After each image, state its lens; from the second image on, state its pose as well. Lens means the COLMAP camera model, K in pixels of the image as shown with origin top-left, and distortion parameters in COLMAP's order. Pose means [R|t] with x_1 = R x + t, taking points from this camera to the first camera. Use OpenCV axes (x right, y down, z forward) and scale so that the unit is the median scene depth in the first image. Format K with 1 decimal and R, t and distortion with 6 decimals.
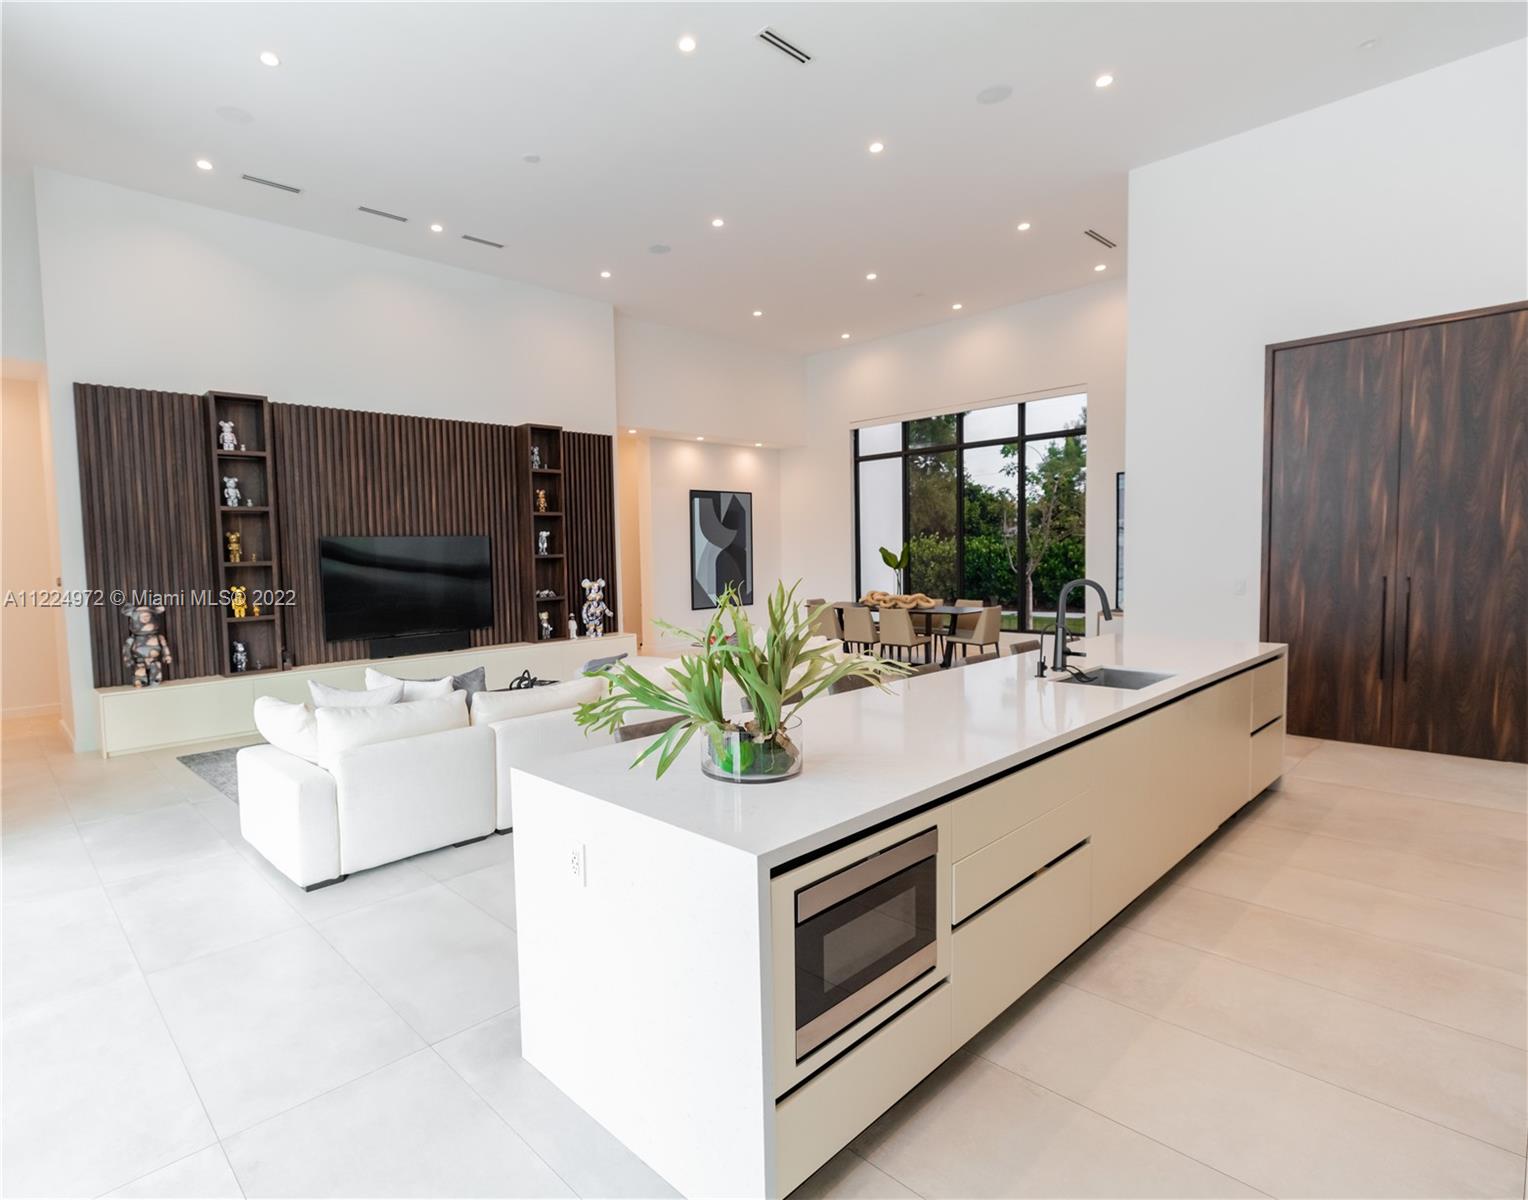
lens RADIAL K [[827.3, 0, 655.1], [0, 827.3, 598.3], [0, 0, 1]] dist [-0.001074, -0.001059]
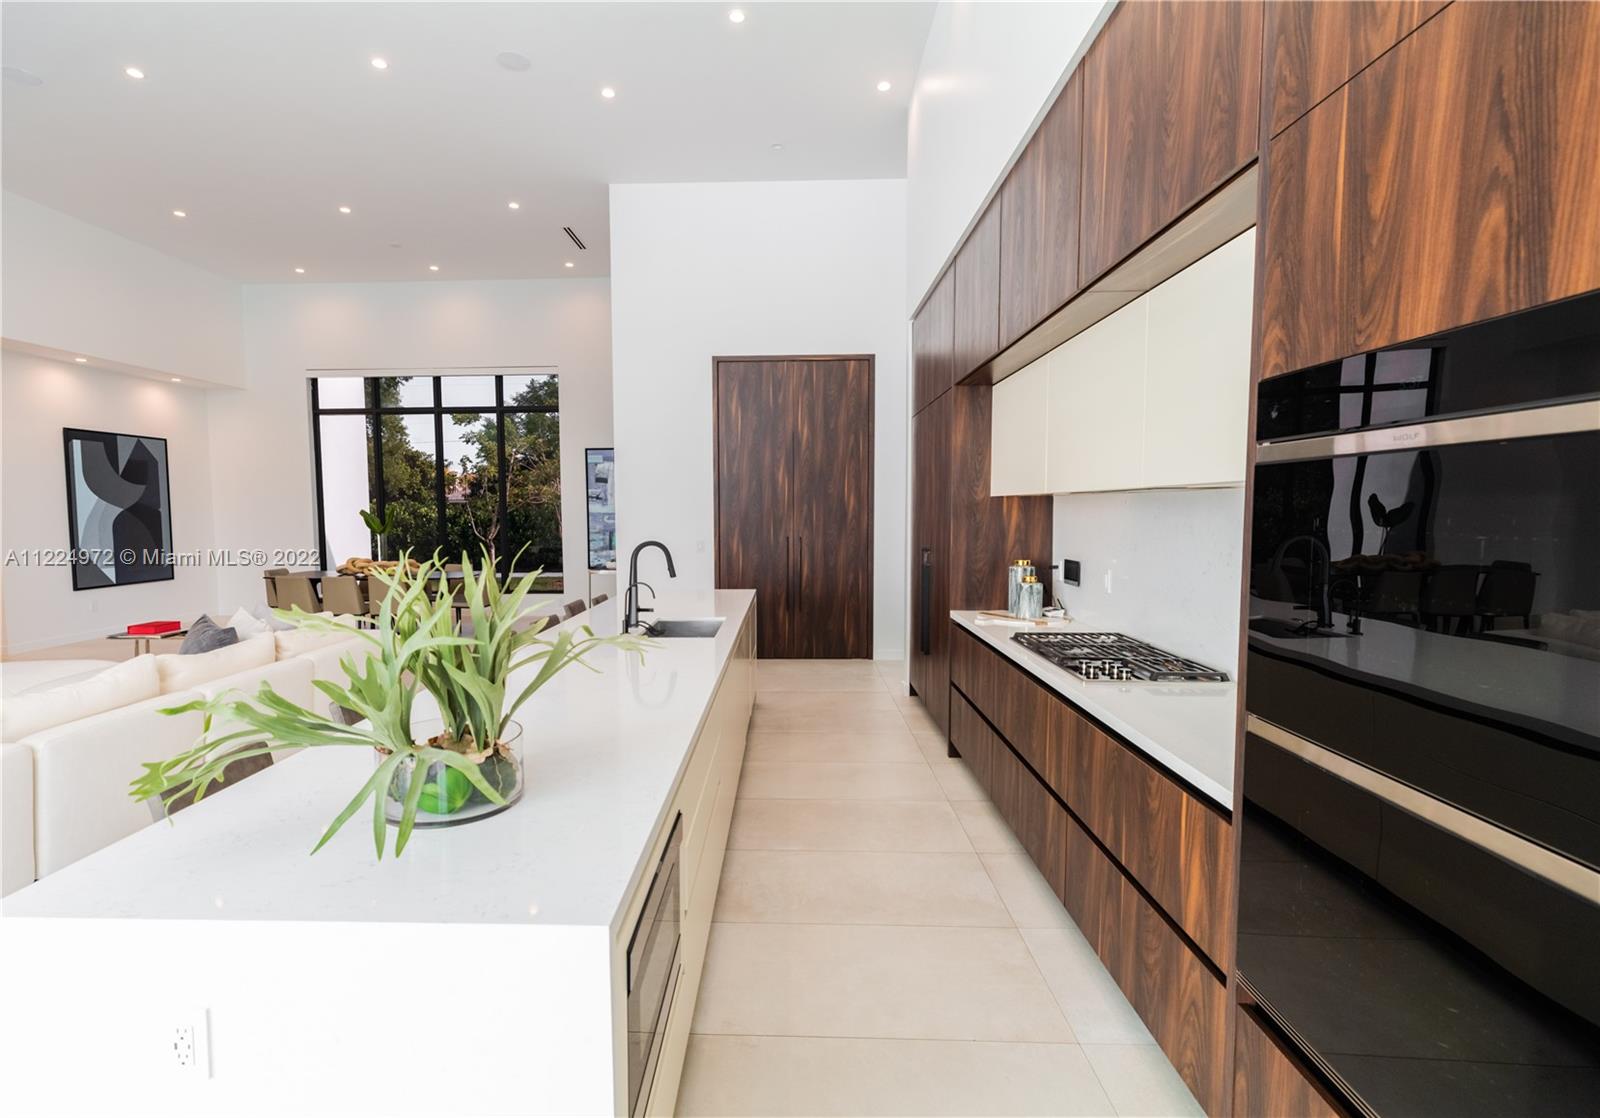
lens RADIAL K [[772.4, 0, 800.0], [0, 772.4, 559.0], [0, 0, 1]] dist [-0.002366, -0.000448]
pose [[0.668171, -0.029281, 0.743431, -0.046953], [0.031520, 0.999442, 0.011035, -0.001816], [-0.743340, 0.016059, 0.668721, 0.078065]]
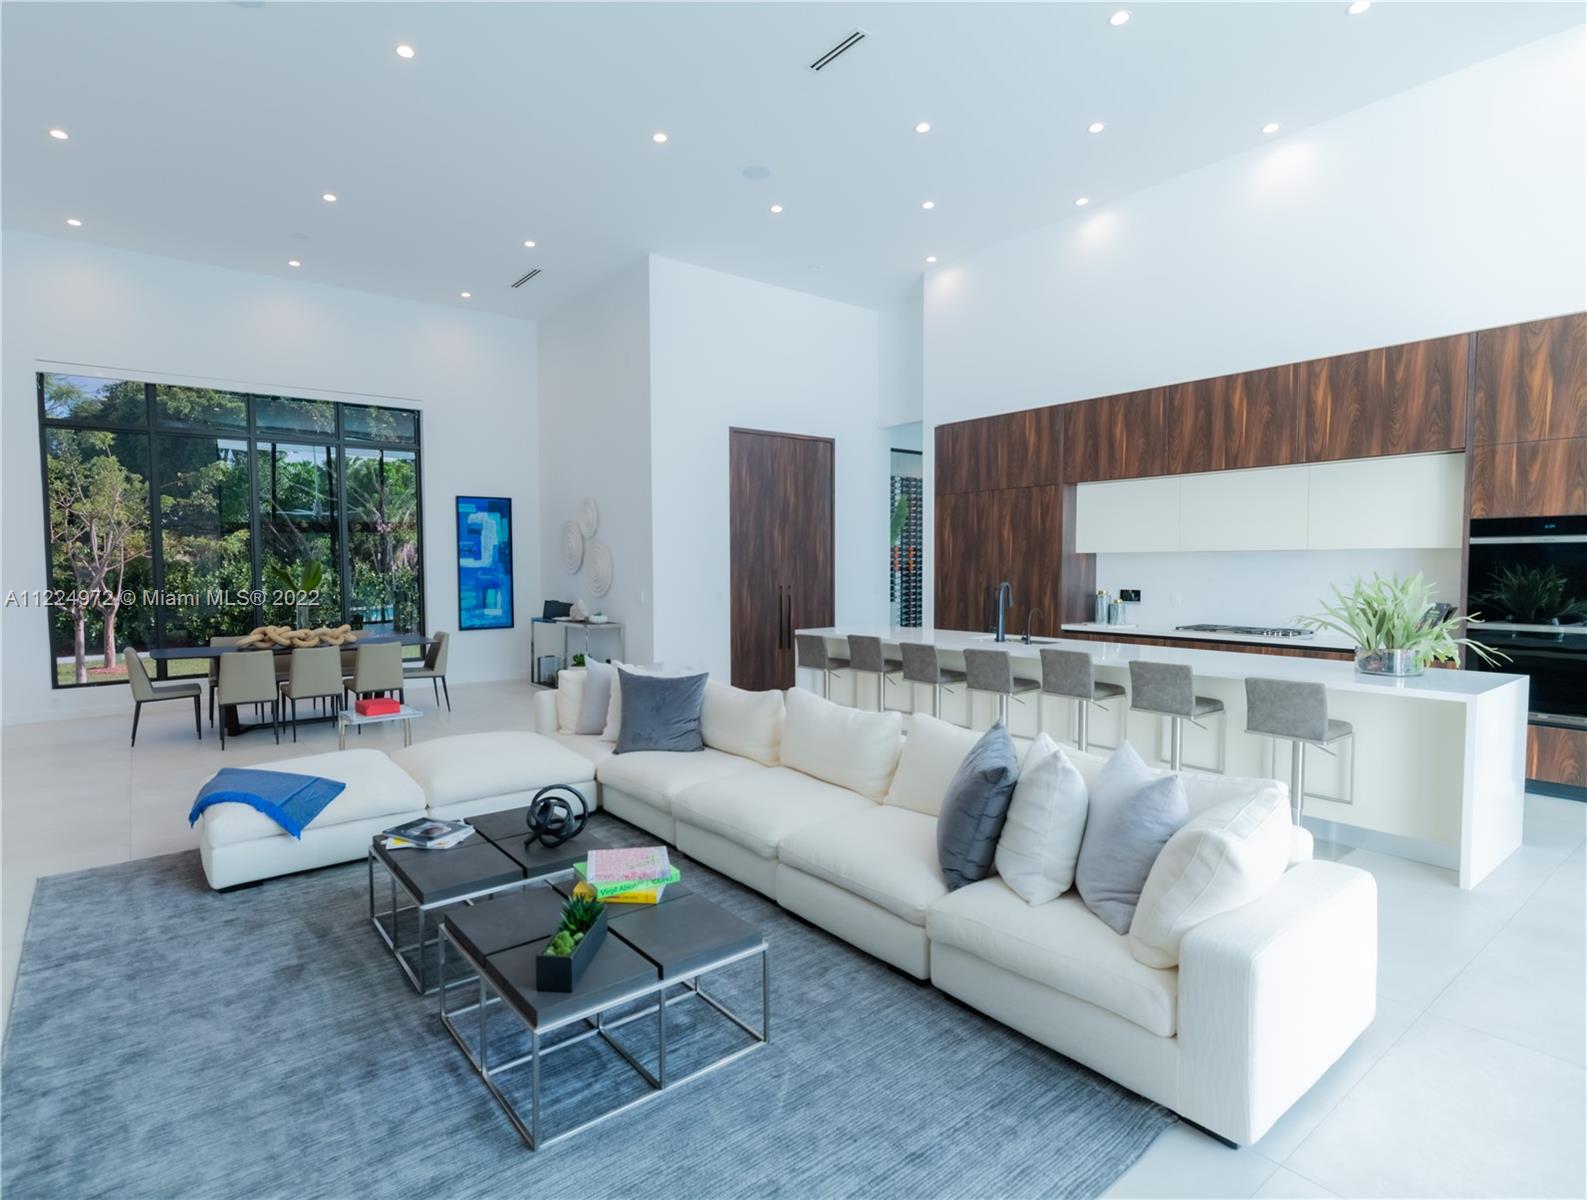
lens RADIAL K [[813.5, 0, 793.5], [0, 813.5, 600.0], [0, 0, 1]] dist [0.000110, -0.001300]
pose [[0.045561, -0.023681, 0.998681, -0.481260], [0.061199, 0.997907, 0.020870, -0.020844], [-0.997085, 0.060167, 0.046915, 0.606283]]
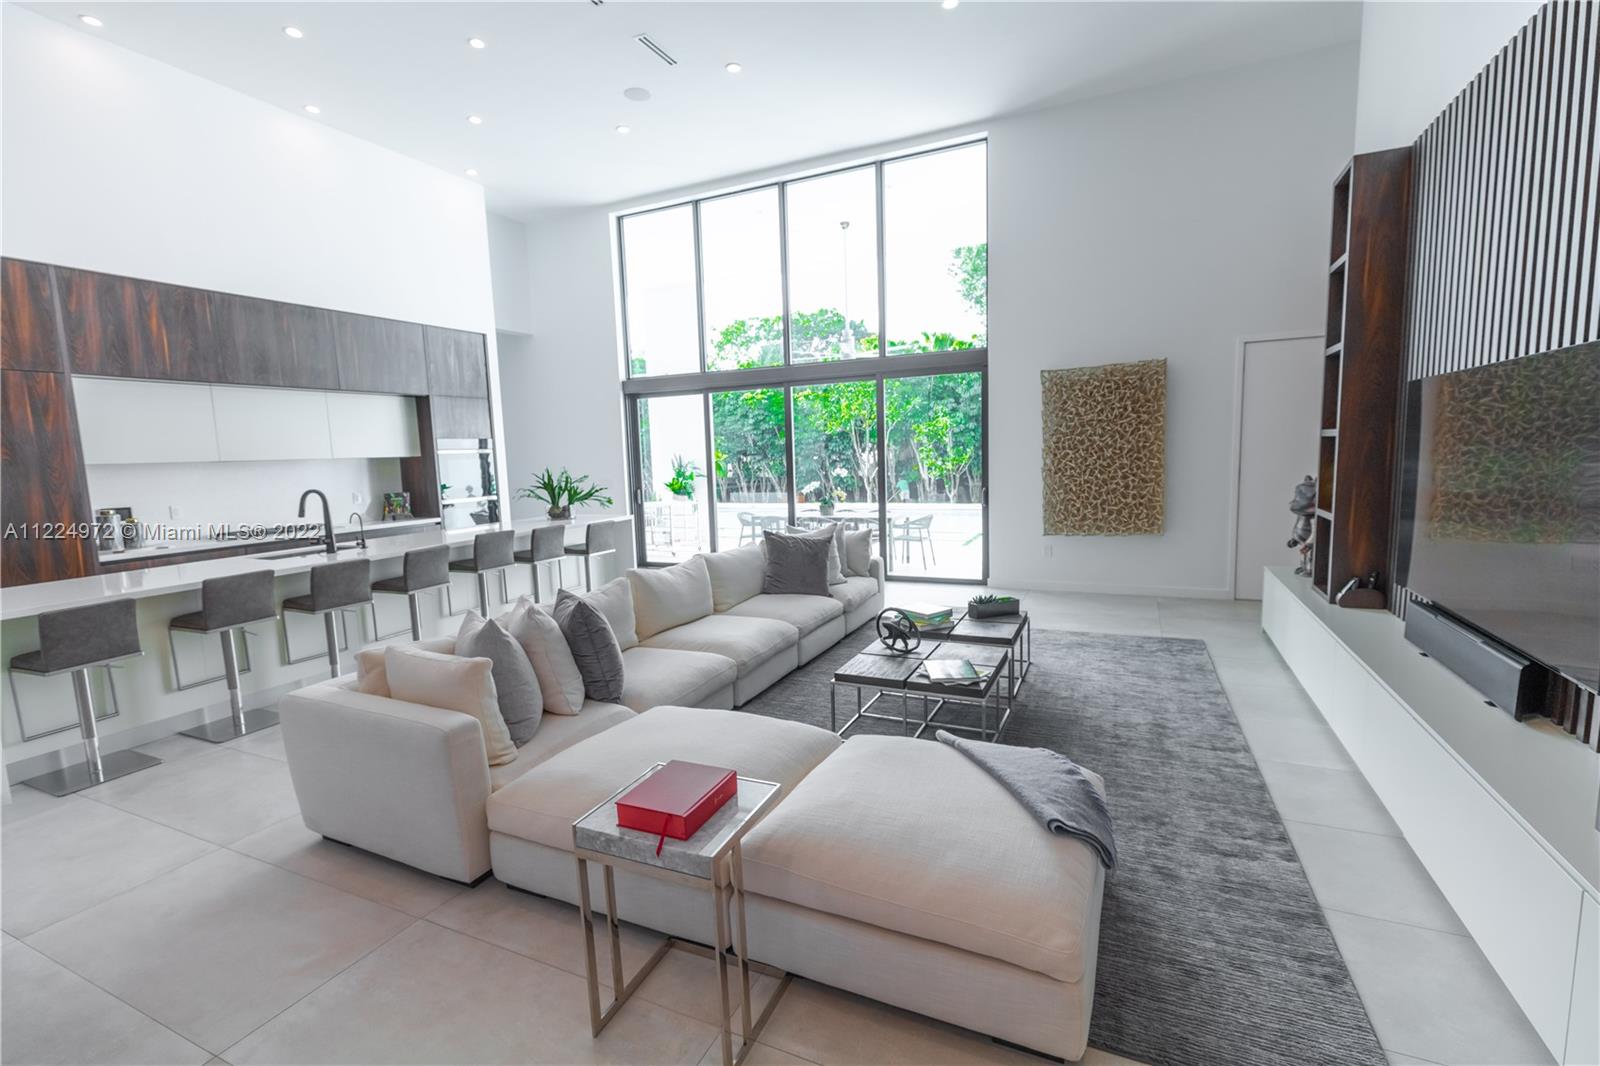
lens RADIAL K [[705.2, 0, 800.0], [0, 705.2, 533.0], [0, 0, 1]] dist [0.000345, -0.000087]
pose [[-0.914323, 0.101675, -0.392015, 0.122267], [0.034082, 0.983856, 0.175687, -0.063926], [0.403549, 0.147274, -0.903027, 1.146878]]
